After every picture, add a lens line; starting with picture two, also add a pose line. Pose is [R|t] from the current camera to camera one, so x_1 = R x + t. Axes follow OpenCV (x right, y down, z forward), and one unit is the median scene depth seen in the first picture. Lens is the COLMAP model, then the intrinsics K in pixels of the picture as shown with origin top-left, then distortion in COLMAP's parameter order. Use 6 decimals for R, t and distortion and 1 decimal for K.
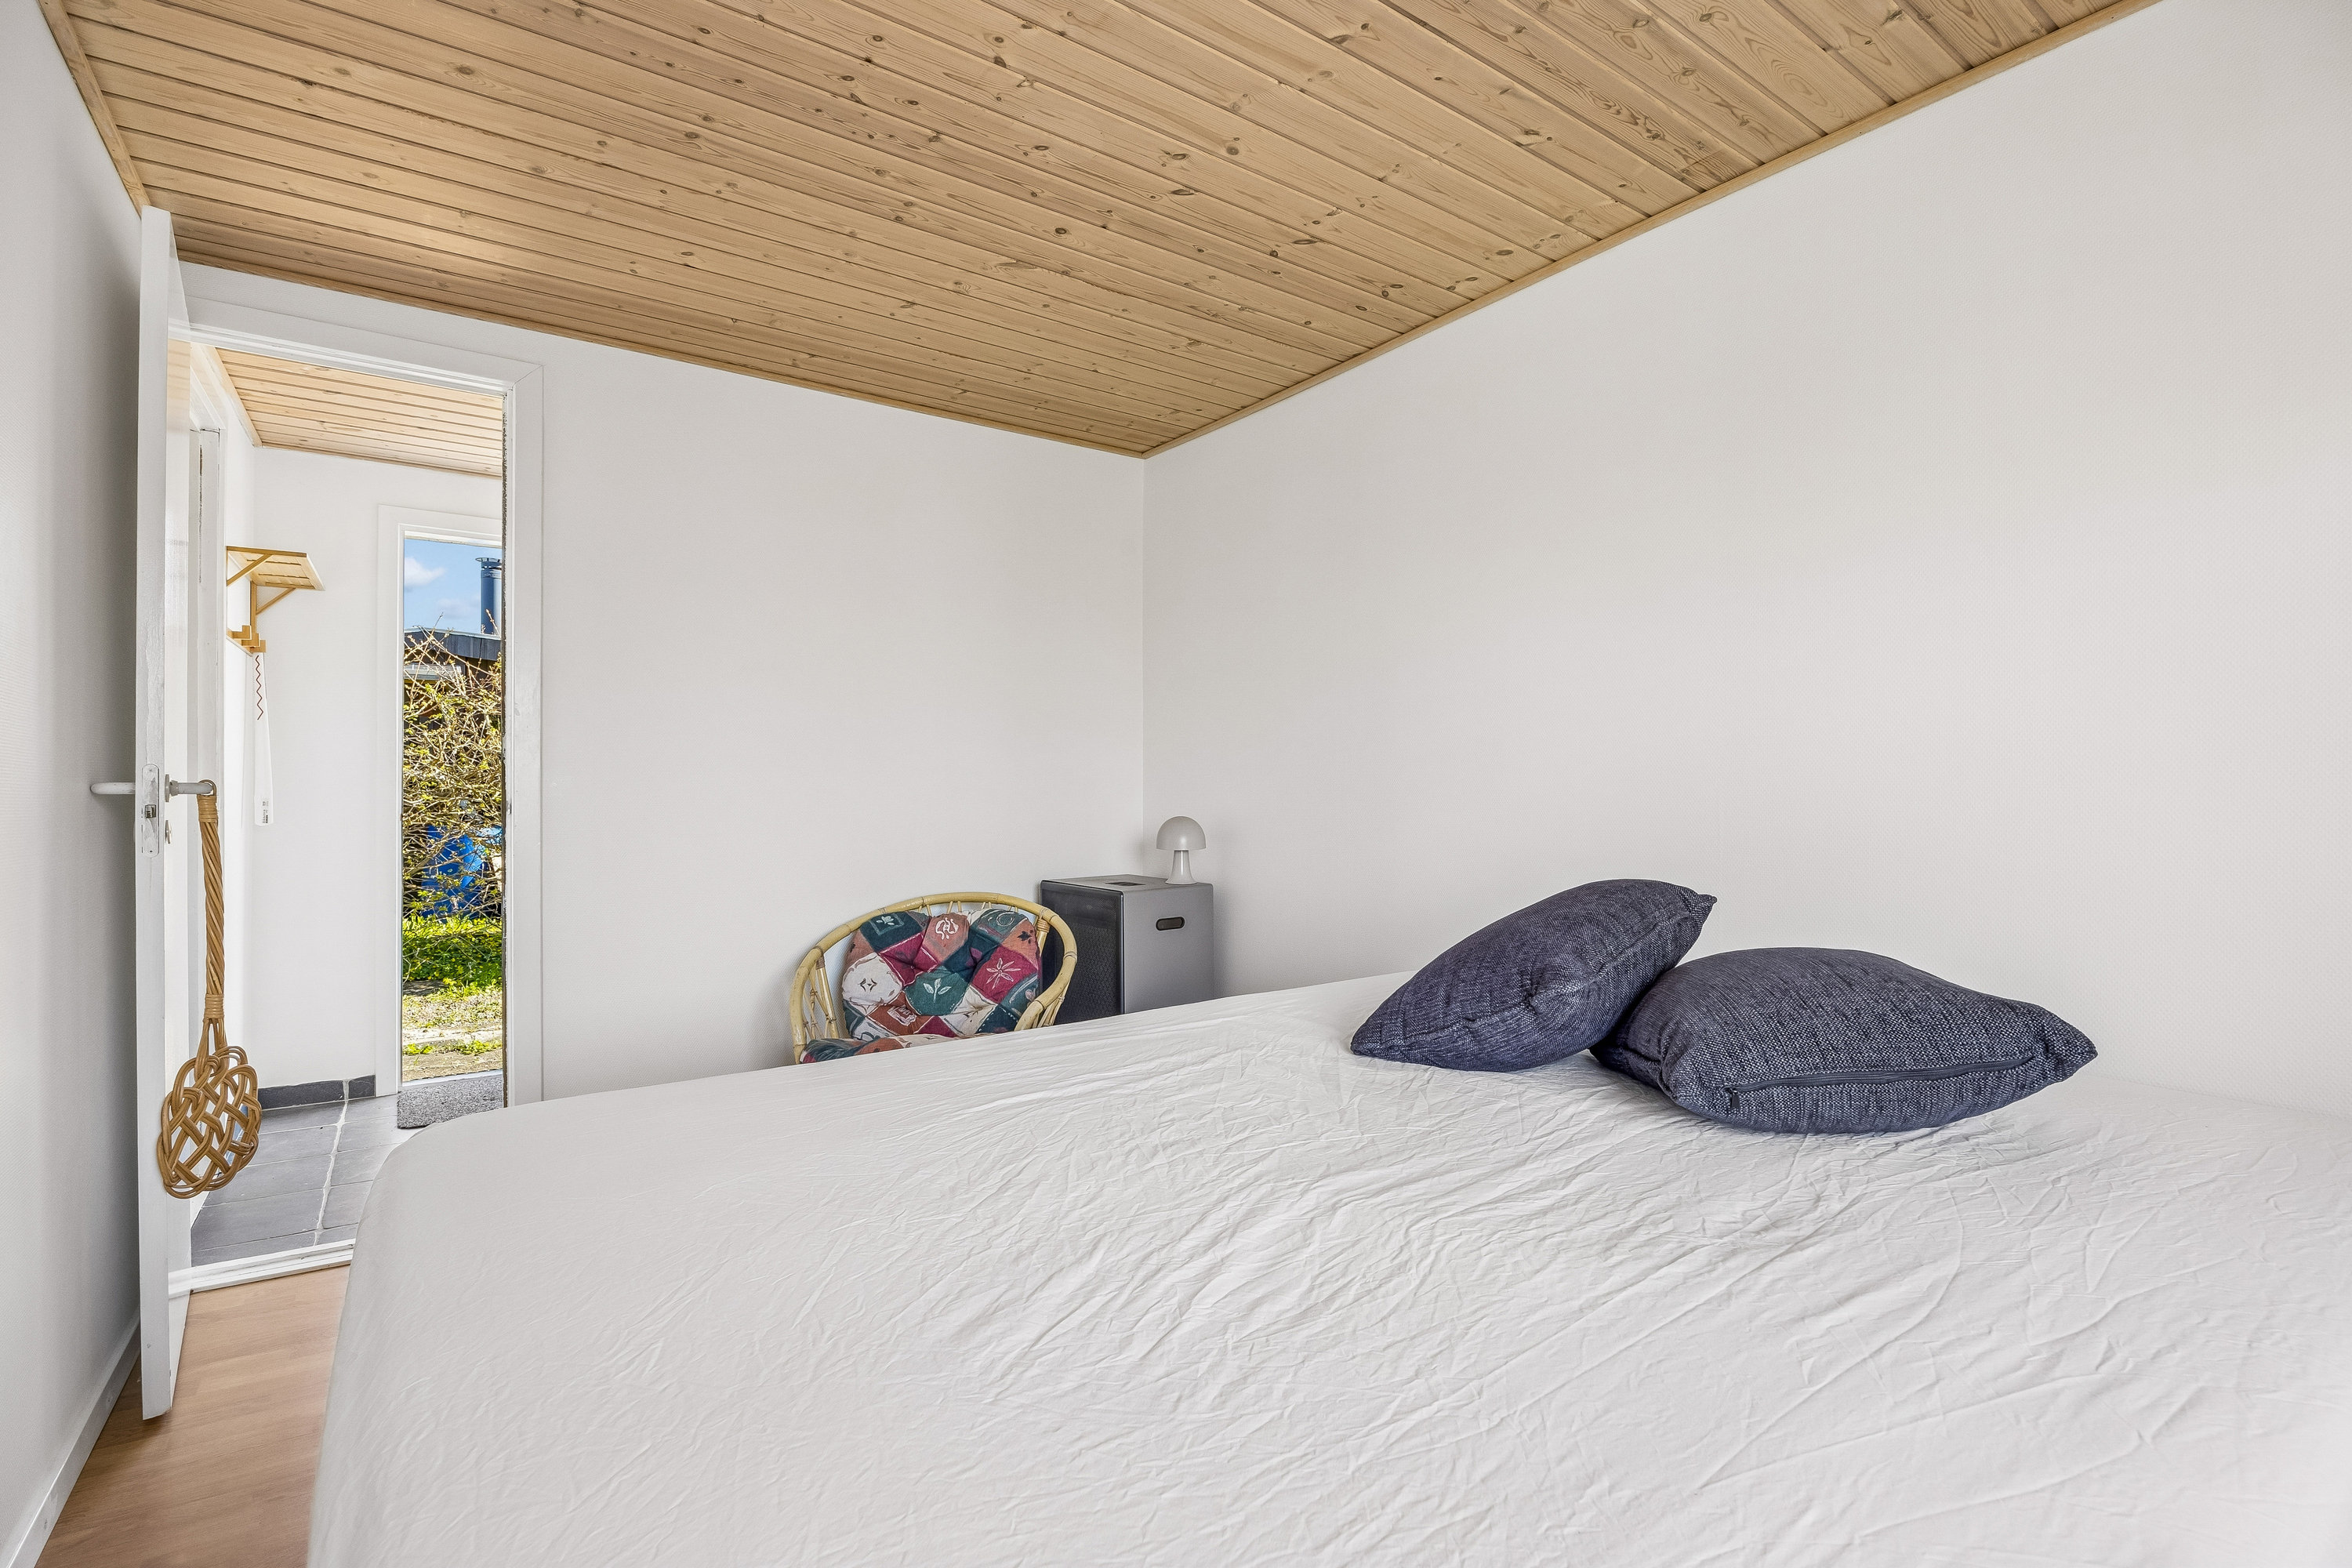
lens RADIAL K [[1080.8, 0, 1174.7], [0, 1080.8, 786.5], [0, 0, 1]] dist [-0.002136, -0.000114]
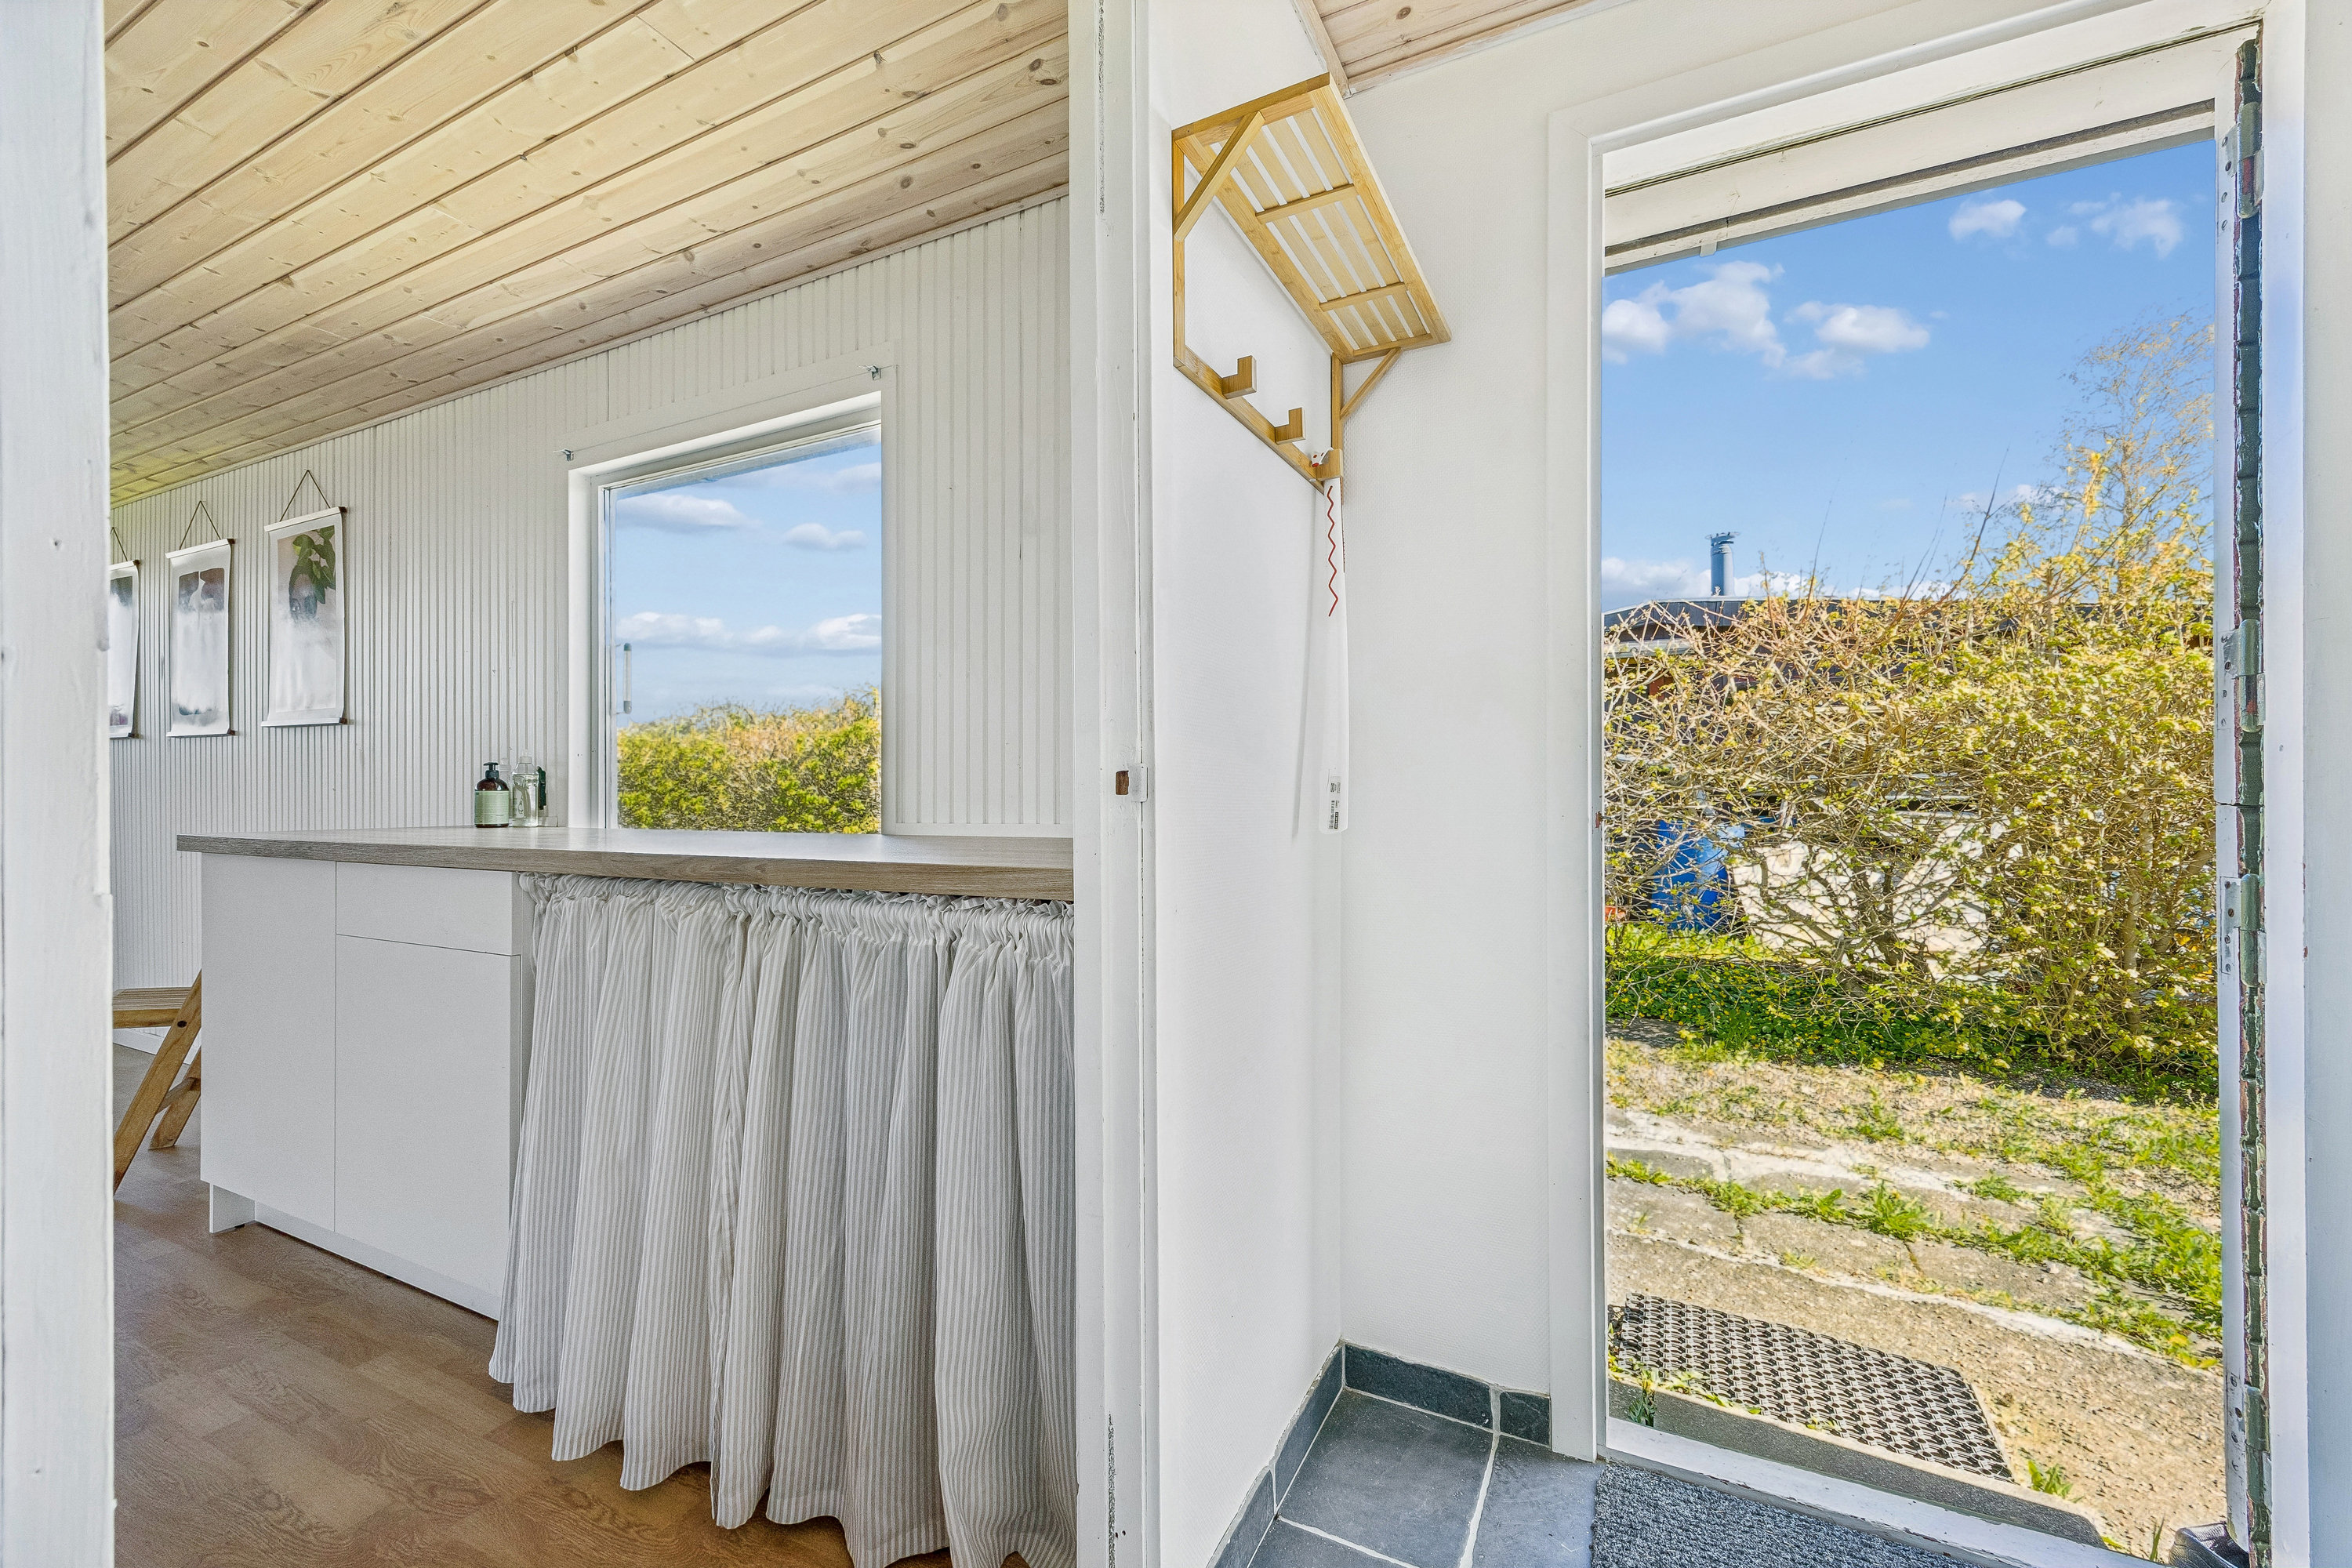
lens RADIAL K [[947.0, 0, 1185.5], [0, 947.0, 780.2], [0, 0, 1]] dist [0.002428, -0.000004]
pose [[0.481355, -0.010156, -0.876467, -0.255134], [0.000674, 0.999937, -0.011217, 0.013166], [0.876525, 0.004809, 0.481331, 0.369062]]
